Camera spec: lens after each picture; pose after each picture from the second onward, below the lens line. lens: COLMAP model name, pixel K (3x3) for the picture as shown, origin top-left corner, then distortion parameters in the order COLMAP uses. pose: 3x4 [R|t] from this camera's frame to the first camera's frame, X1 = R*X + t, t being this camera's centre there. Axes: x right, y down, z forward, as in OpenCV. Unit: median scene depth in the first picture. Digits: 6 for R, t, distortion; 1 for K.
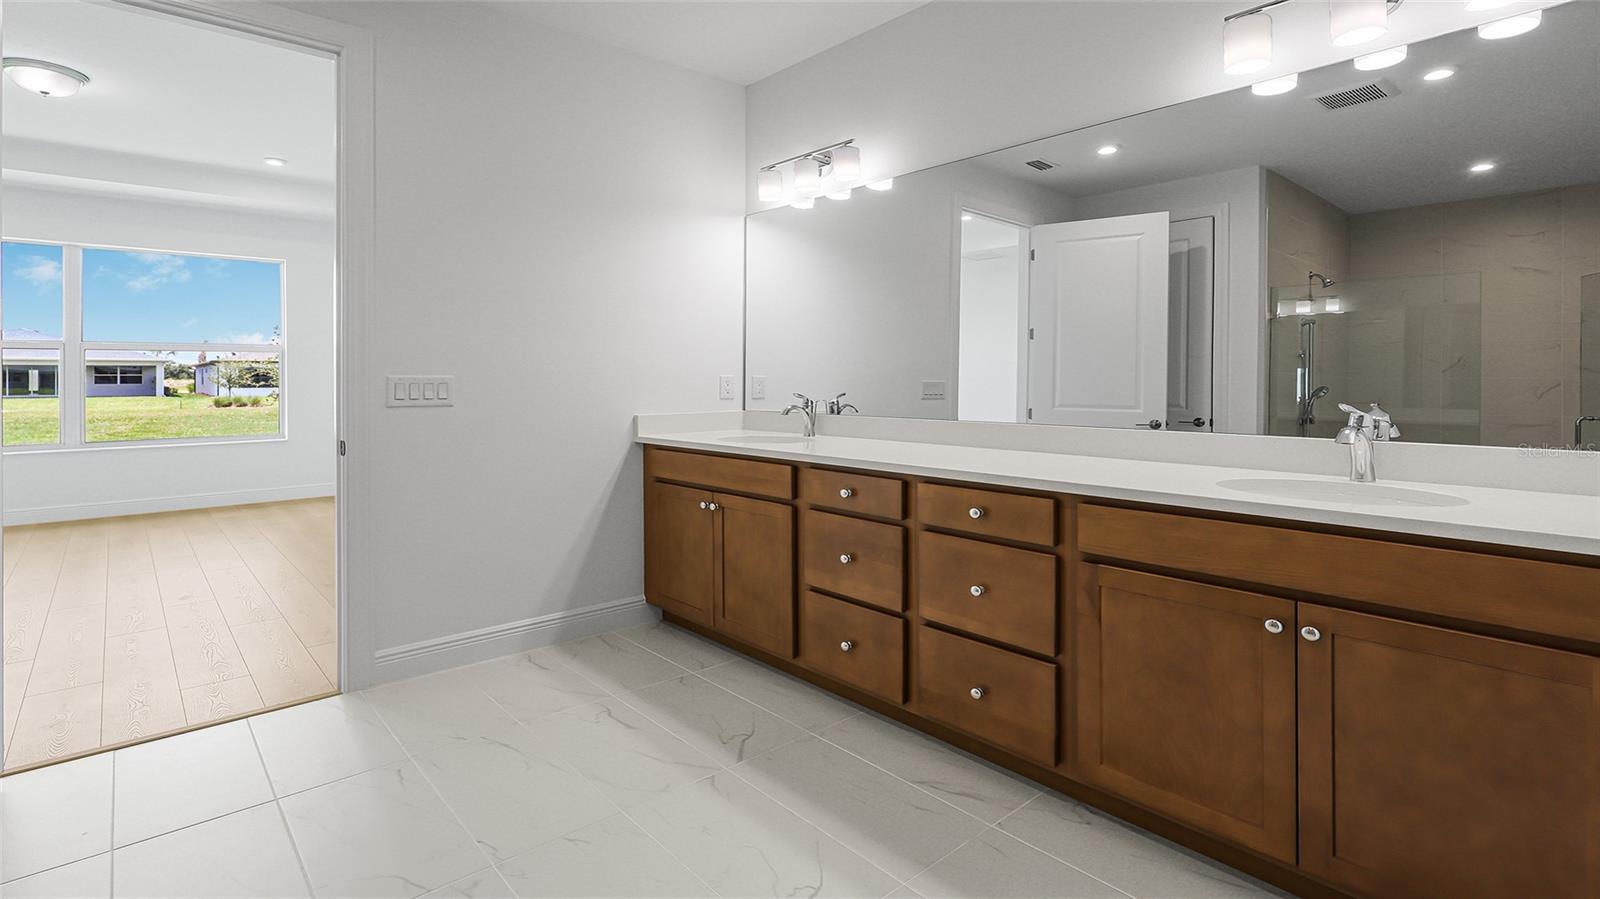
lens RADIAL K [[763.1, 0, 777.4], [0, 763.1, 380.5], [0, 0, 1]] dist [-0.004411, 0.000748]
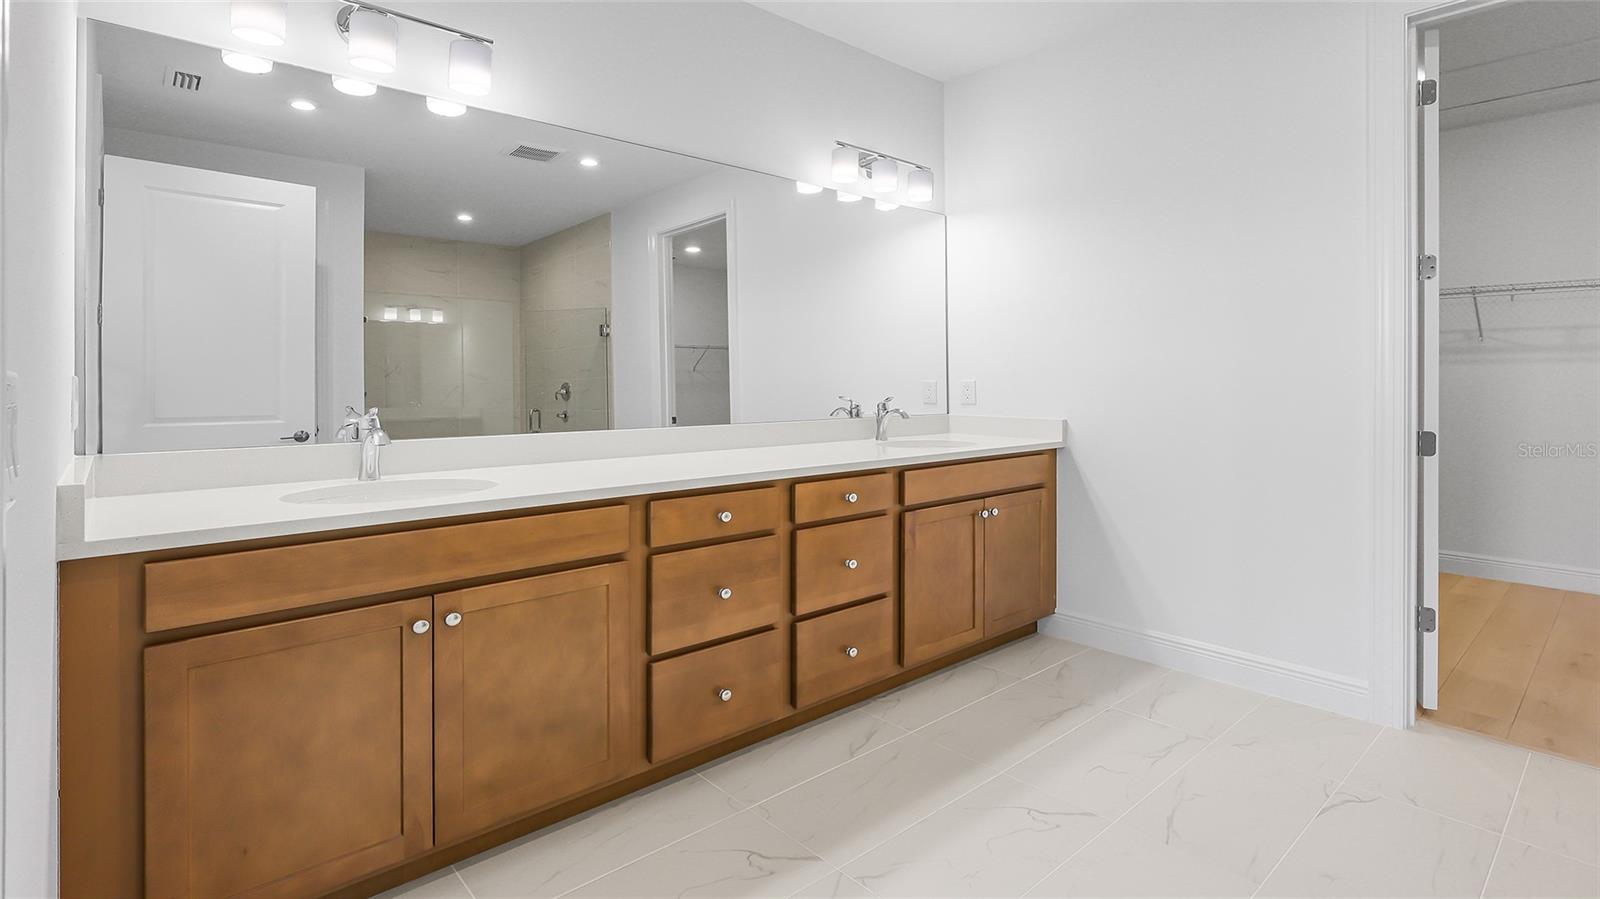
lens RADIAL K [[763.1, 0, 824.6], [0, 763.1, 377.9], [0, 0, 1]] dist [-0.004411, 0.000748]
pose [[-0.025920, 0.005869, 0.999647, -0.768862], [0.004210, 0.999975, -0.005762, -0.001881], [-0.999655, 0.004060, -0.025944, 0.908321]]
